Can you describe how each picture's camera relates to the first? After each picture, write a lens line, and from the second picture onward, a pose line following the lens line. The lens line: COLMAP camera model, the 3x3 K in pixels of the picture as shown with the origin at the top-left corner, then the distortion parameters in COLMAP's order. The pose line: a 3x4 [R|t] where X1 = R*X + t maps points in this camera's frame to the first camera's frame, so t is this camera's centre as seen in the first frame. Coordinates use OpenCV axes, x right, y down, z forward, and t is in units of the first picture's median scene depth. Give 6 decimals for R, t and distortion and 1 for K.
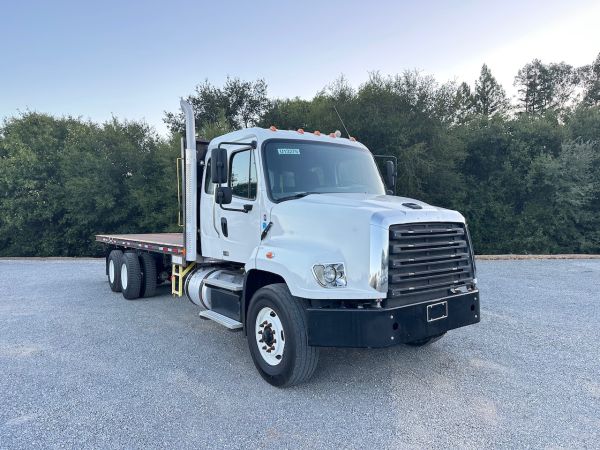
lens RADIAL K [[425.4, 0, 300.5], [0, 425.4, 225.7], [0, 0, 1]] dist [-0.000048, -0.014720]
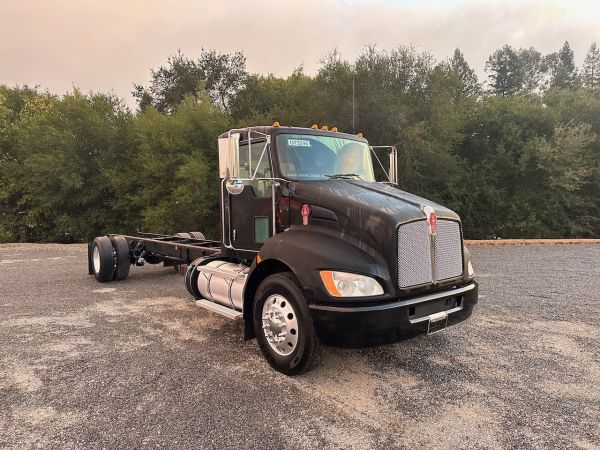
lens RADIAL K [[425.4, 0, 300.8], [0, 425.4, 229.2], [0, 0, 1]] dist [-0.000048, -0.014720]
pose [[0.995458, -0.000585, 0.095198, -0.061168], [-0.003695, 0.998990, 0.044782, 0.001698], [-0.095128, -0.044930, 0.994451, 0.056759]]
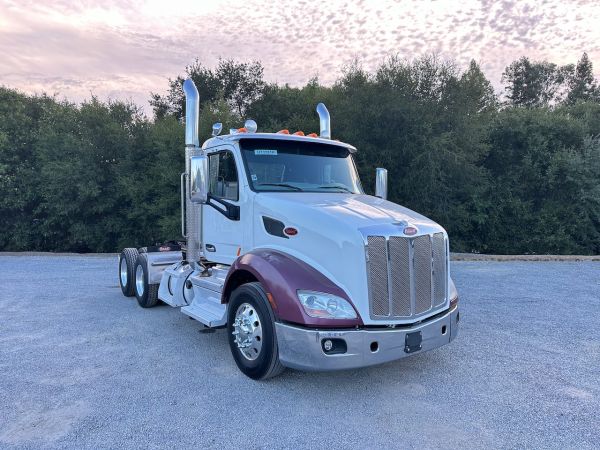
lens RADIAL K [[425.4, 0, 298.3], [0, 425.4, 228.1], [0, 0, 1]] dist [-0.000048, -0.014720]
pose [[0.997443, 0.013795, 0.070123, -0.080399], [-0.015092, 0.999724, 0.018010, 0.000901], [-0.069855, -0.019022, 0.997376, 0.081120]]
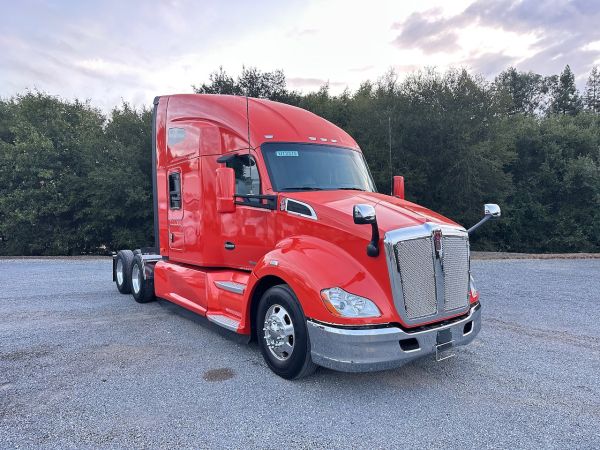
lens RADIAL K [[425.4, 0, 296.4], [0, 425.4, 230.3], [0, 0, 1]] dist [-0.000048, -0.014720]
pose [[0.992012, 0.007889, 0.125896, -0.219912], [-0.009343, 0.999896, 0.010967, 0.005567], [-0.125797, -0.012055, 0.991983, 0.053467]]
